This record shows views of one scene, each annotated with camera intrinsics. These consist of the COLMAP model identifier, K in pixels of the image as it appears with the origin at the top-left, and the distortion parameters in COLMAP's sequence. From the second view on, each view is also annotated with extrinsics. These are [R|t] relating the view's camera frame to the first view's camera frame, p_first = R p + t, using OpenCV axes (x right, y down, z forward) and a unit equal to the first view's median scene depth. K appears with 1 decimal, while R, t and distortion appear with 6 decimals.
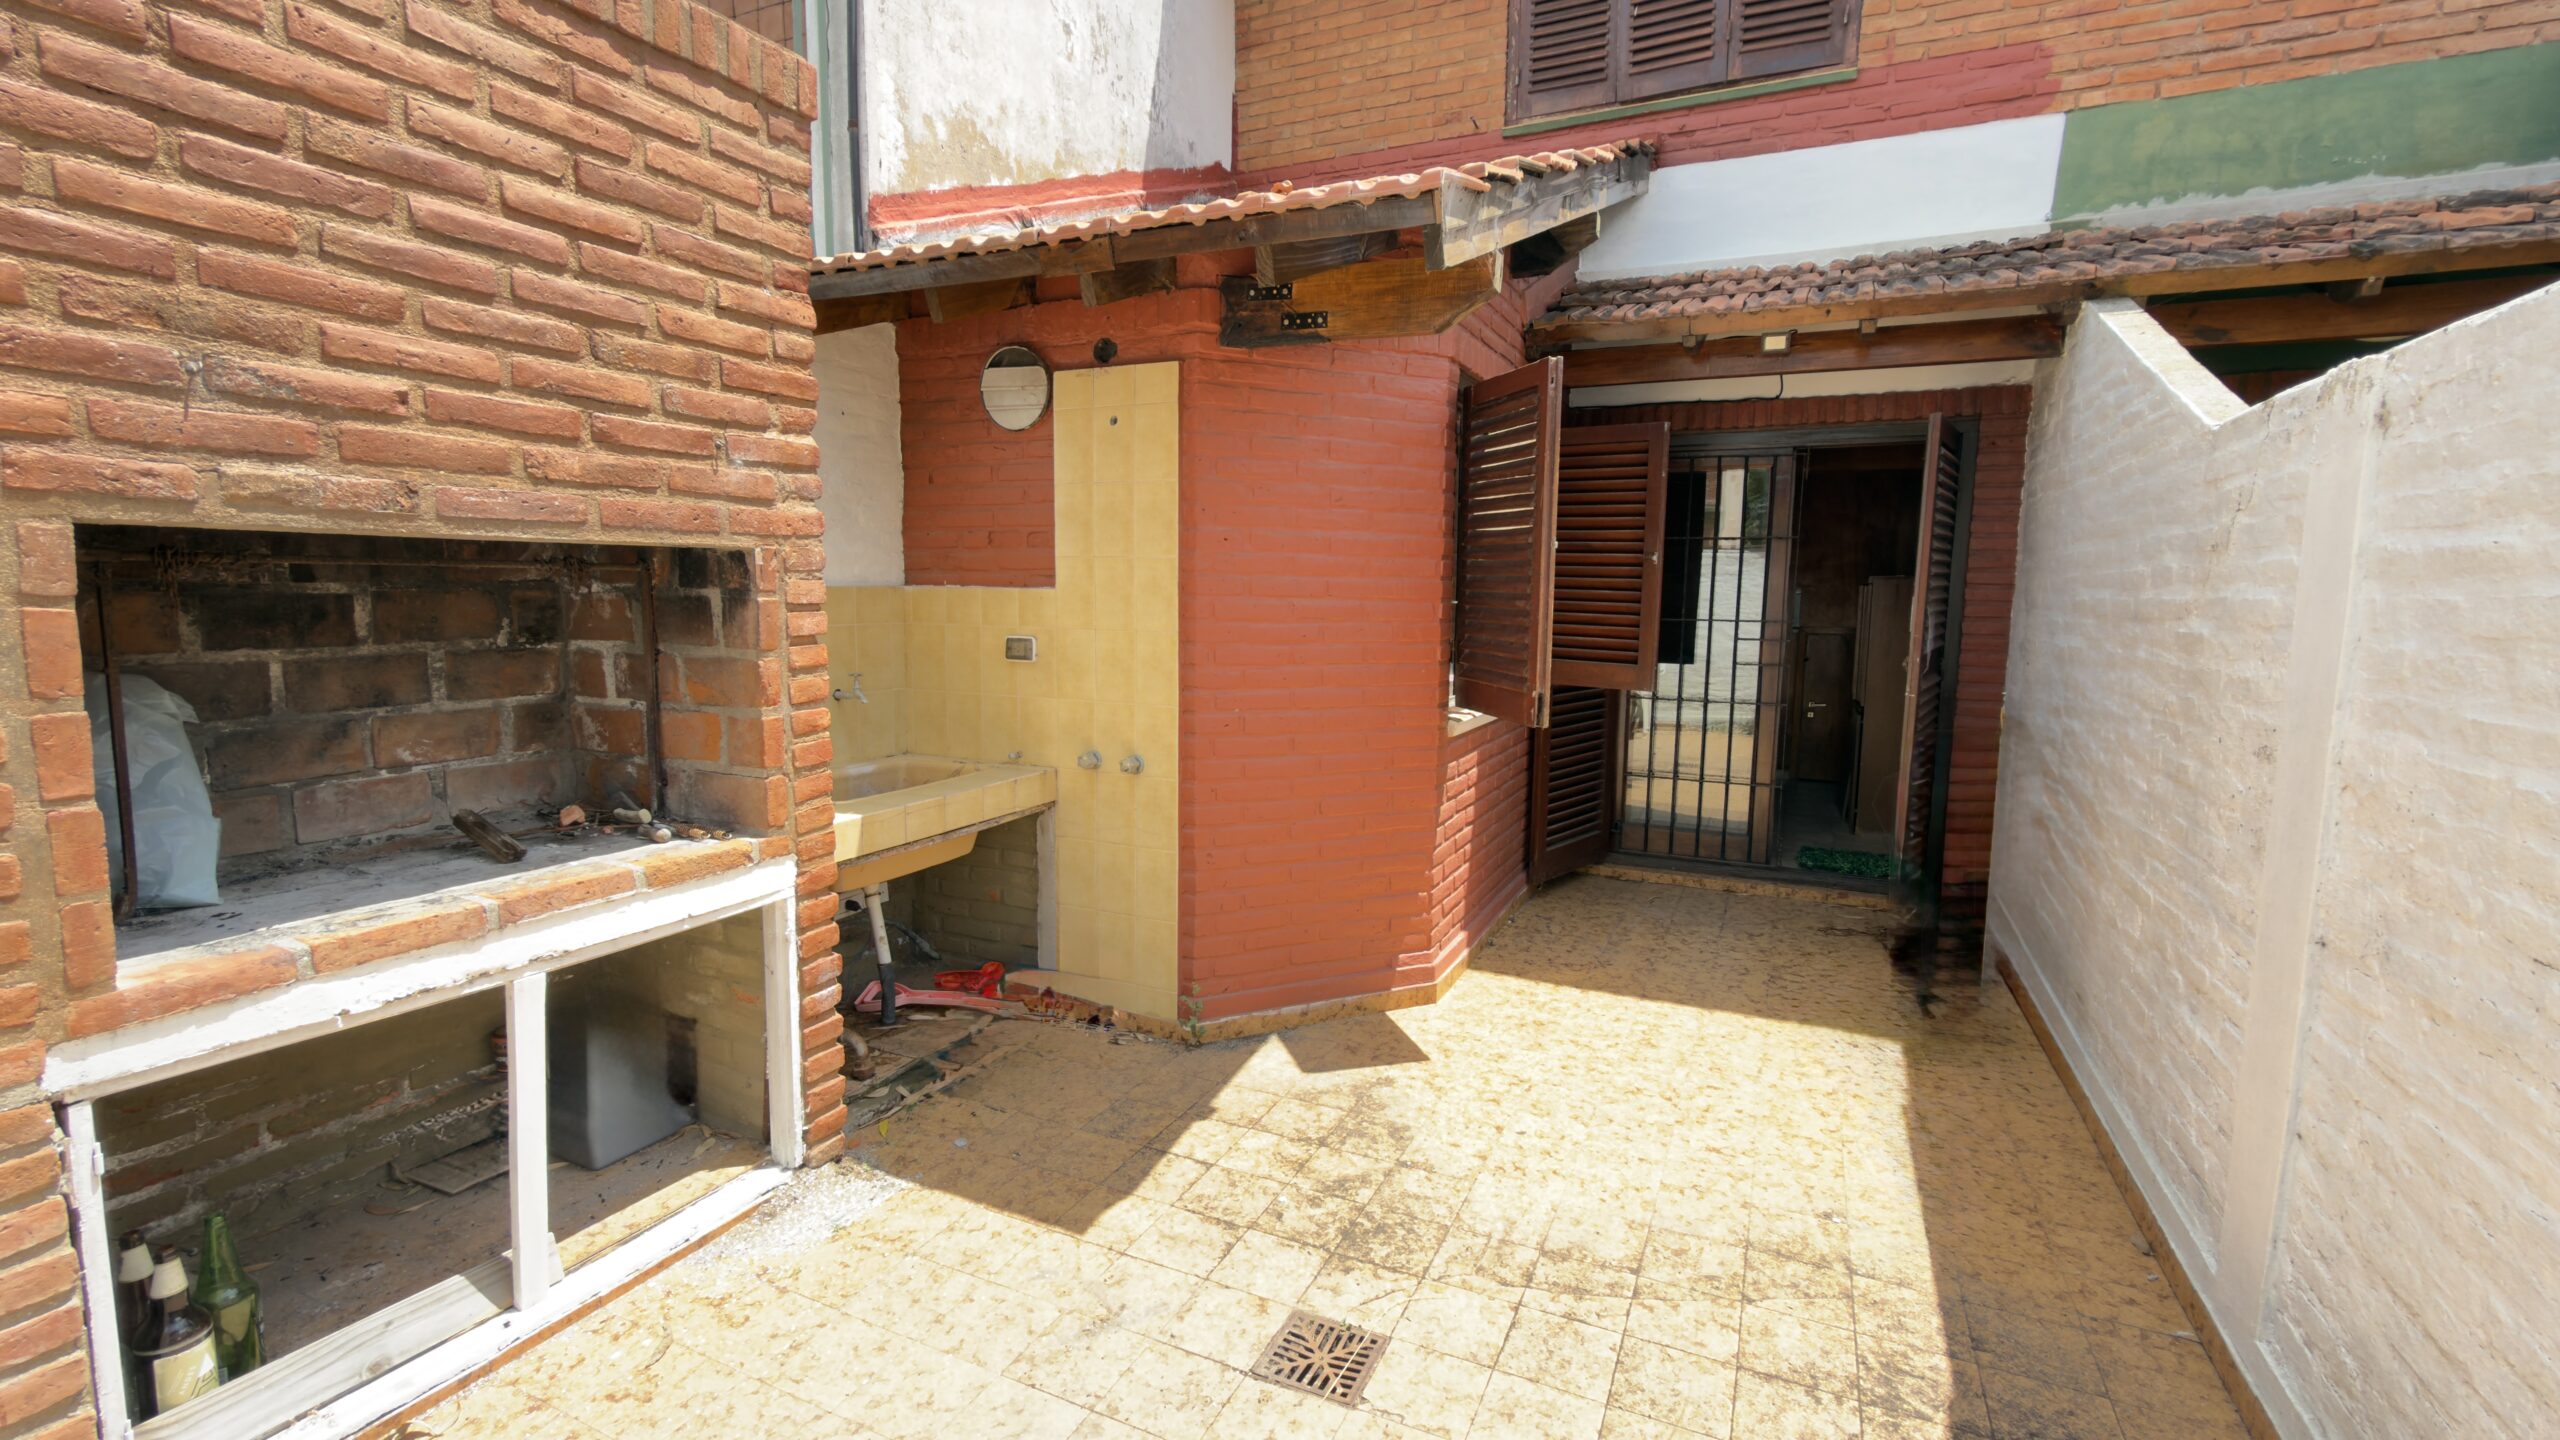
lens RADIAL K [[1087.4, 0, 1280.0], [0, 1087.4, 720.0], [0, 0, 1]] dist [0.002509, 0.000398]
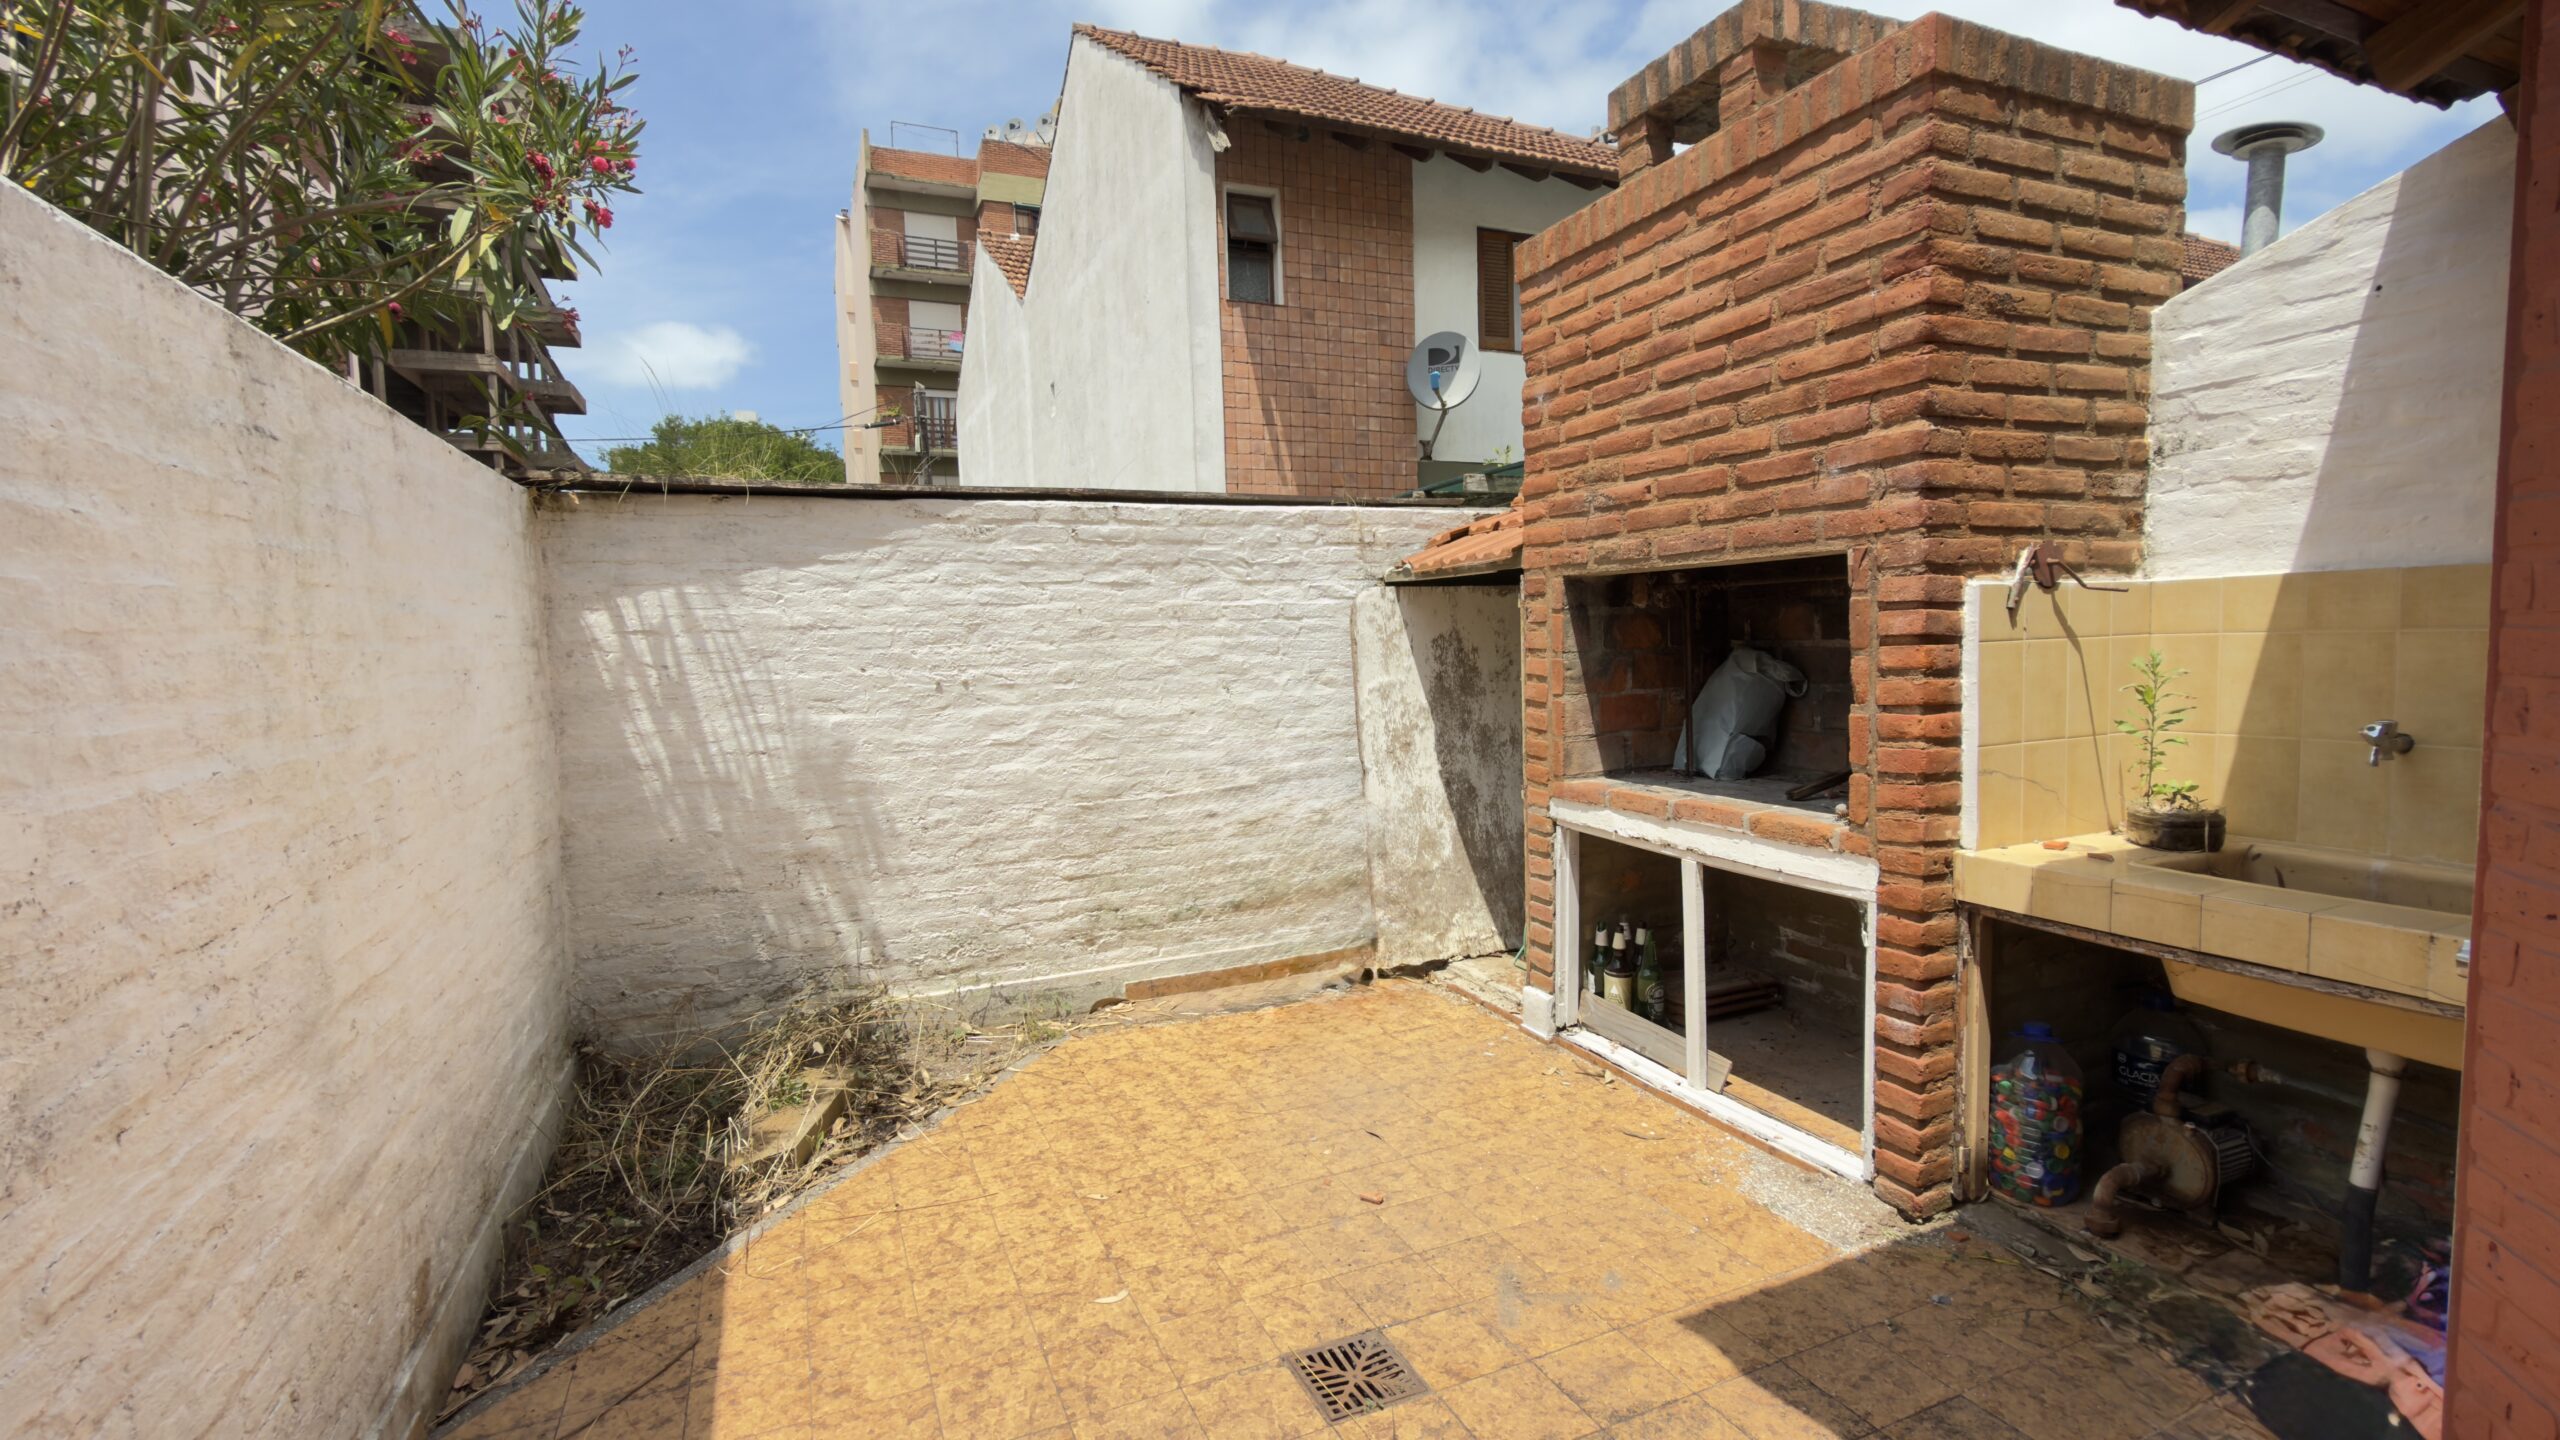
lens RADIAL K [[1087.4, 0, 1280.0], [0, 1087.4, 720.0], [0, 0, 1]] dist [0.002509, 0.000398]
pose [[-0.640218, 0.068112, -0.765168, 0.726700], [-0.072798, 0.986199, 0.148698, -0.121962], [0.764736, 0.150902, -0.626424, 1.362304]]
